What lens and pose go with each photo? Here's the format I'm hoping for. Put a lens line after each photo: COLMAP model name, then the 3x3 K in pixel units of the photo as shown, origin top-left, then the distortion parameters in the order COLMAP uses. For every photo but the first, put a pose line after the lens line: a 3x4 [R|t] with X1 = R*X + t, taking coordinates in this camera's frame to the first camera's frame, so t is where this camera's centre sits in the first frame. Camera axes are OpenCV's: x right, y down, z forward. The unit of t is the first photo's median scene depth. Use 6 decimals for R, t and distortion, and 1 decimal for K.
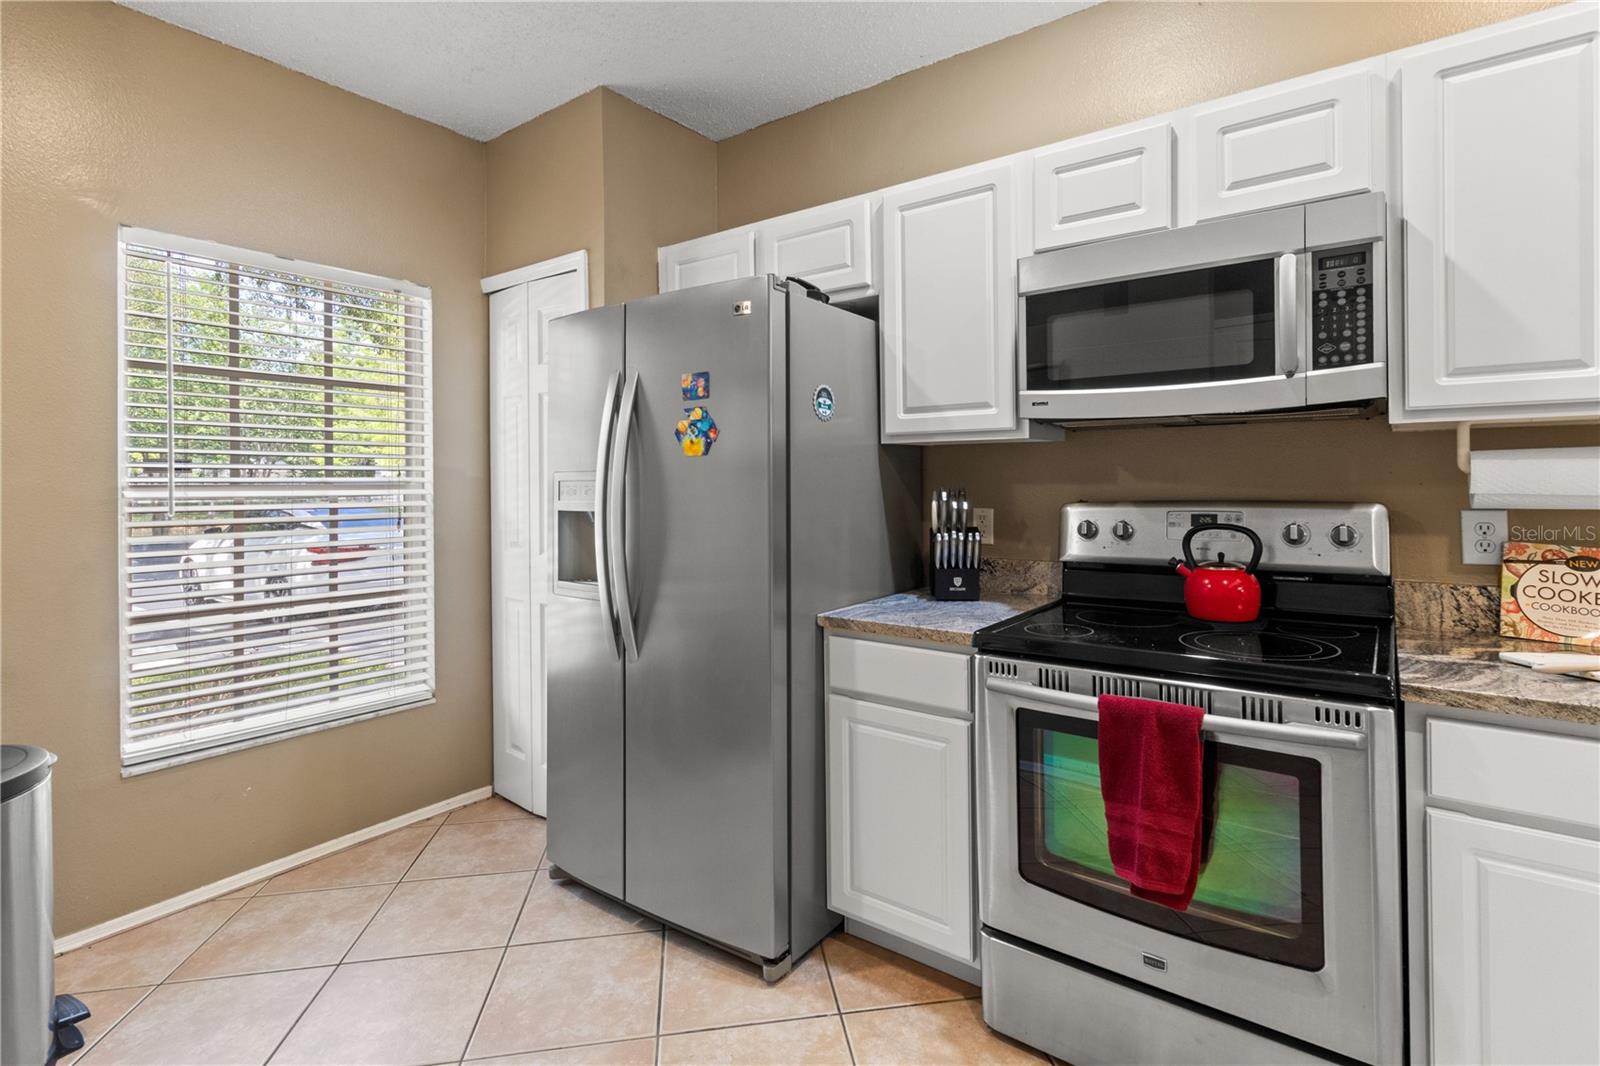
lens RADIAL K [[758.7, 0, 824.4], [0, 758.7, 477.1], [0, 0, 1]] dist [-0.001524, 0.000008]
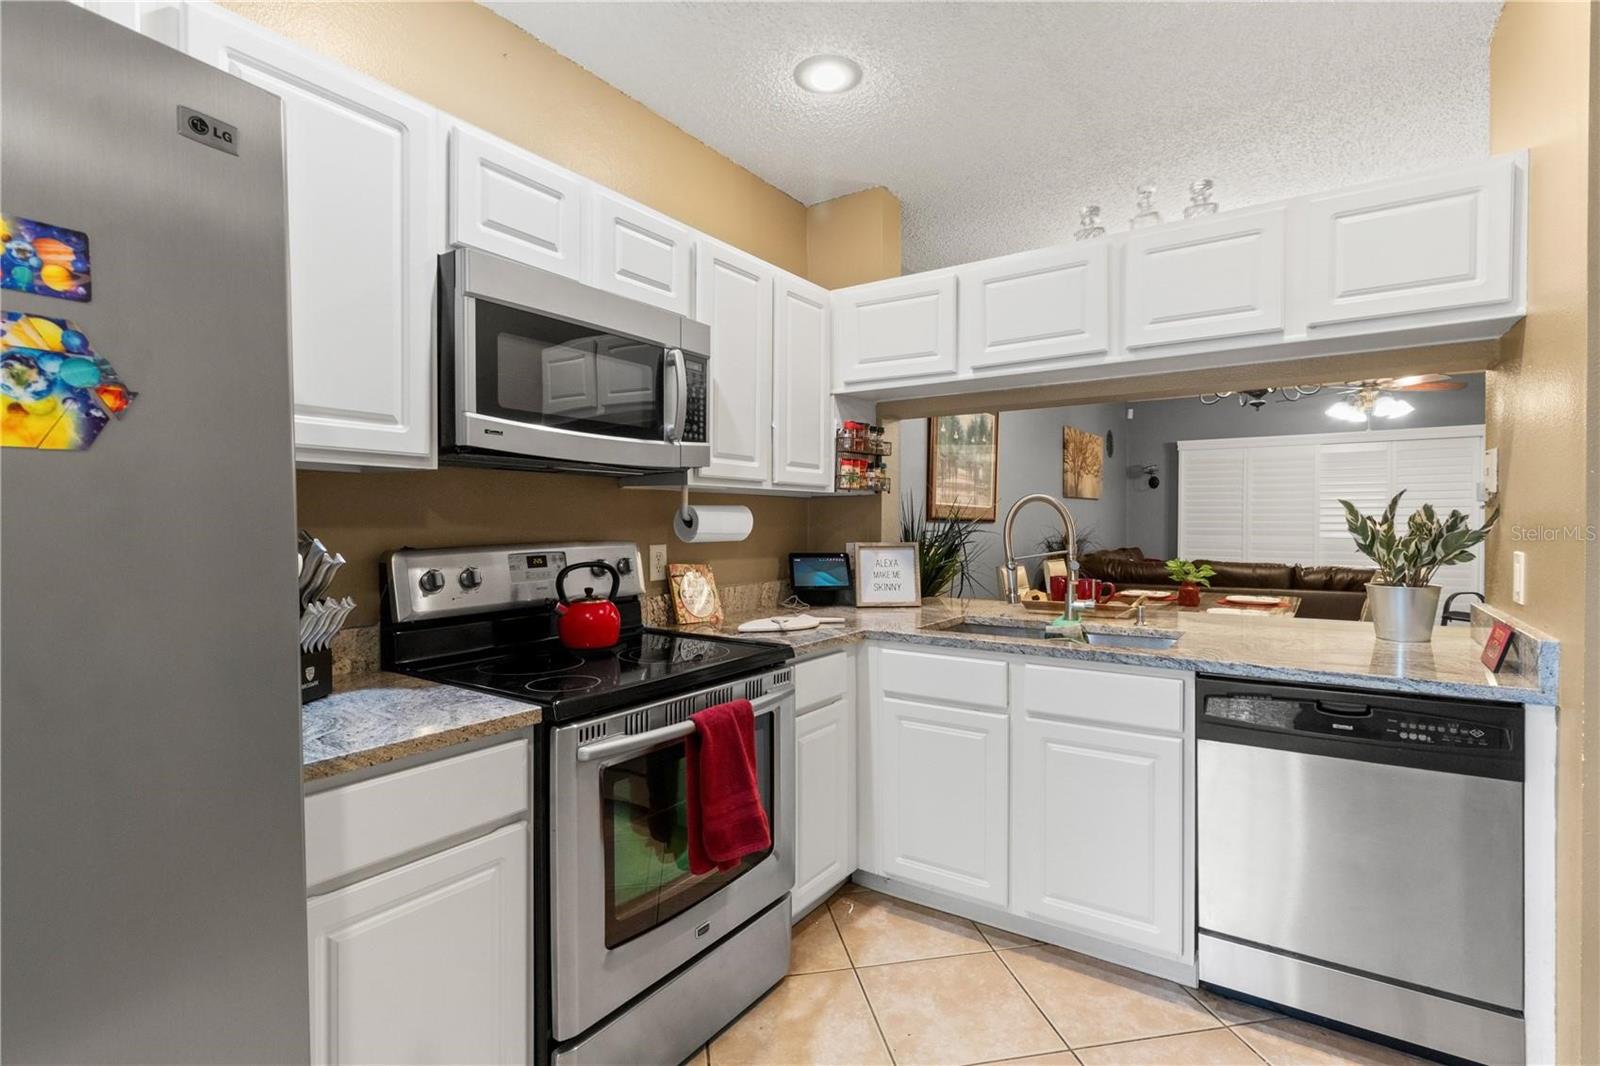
lens RADIAL K [[757.6, 0, 800.0], [0, 757.6, 533.0], [0, 0, 1]] dist [-0.002561, -0.000290]
pose [[-0.025512, -0.005884, 0.999657, -0.547557], [-0.003549, 0.999977, 0.005796, 0.009657], [-0.999668, -0.003400, -0.025533, 0.646175]]
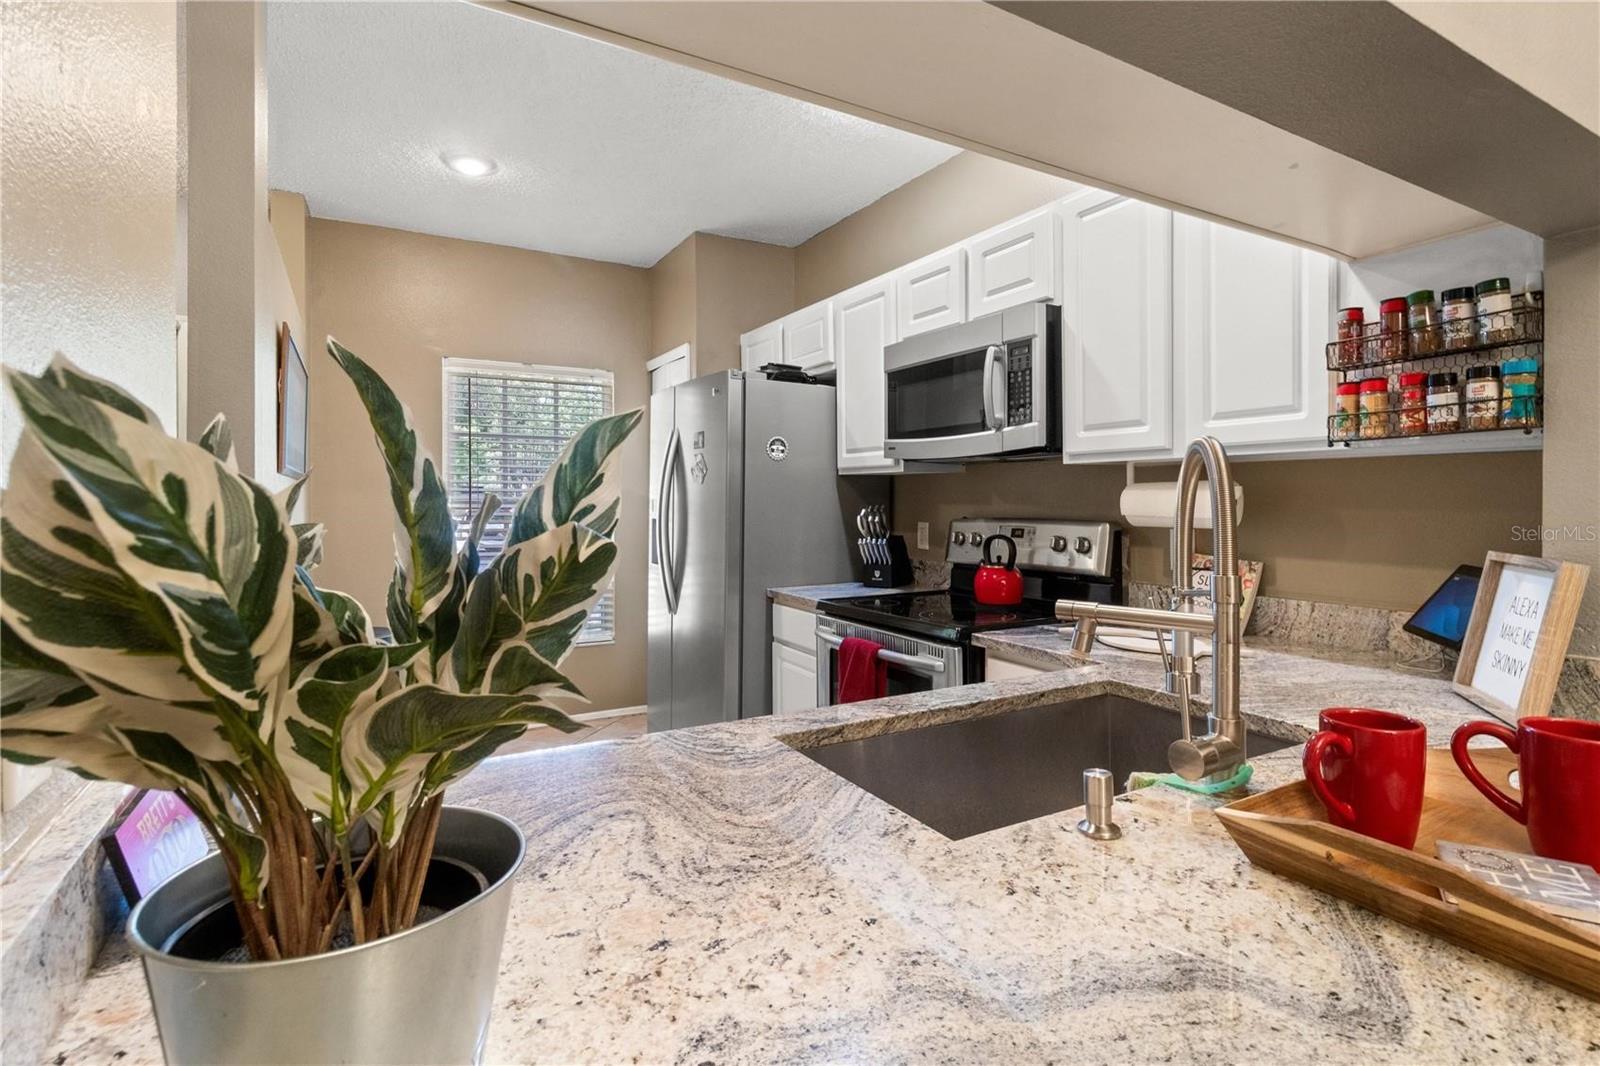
lens RADIAL K [[777.9, 0, 804.6], [0, 777.9, 504.5], [0, 0, 1]] dist [-0.000284, -0.000116]
pose [[0.909421, 0.010925, -0.415733, 0.712440], [-0.005392, 0.999881, 0.014479, -0.011021], [0.415841, -0.010926, 0.909372, -0.389287]]
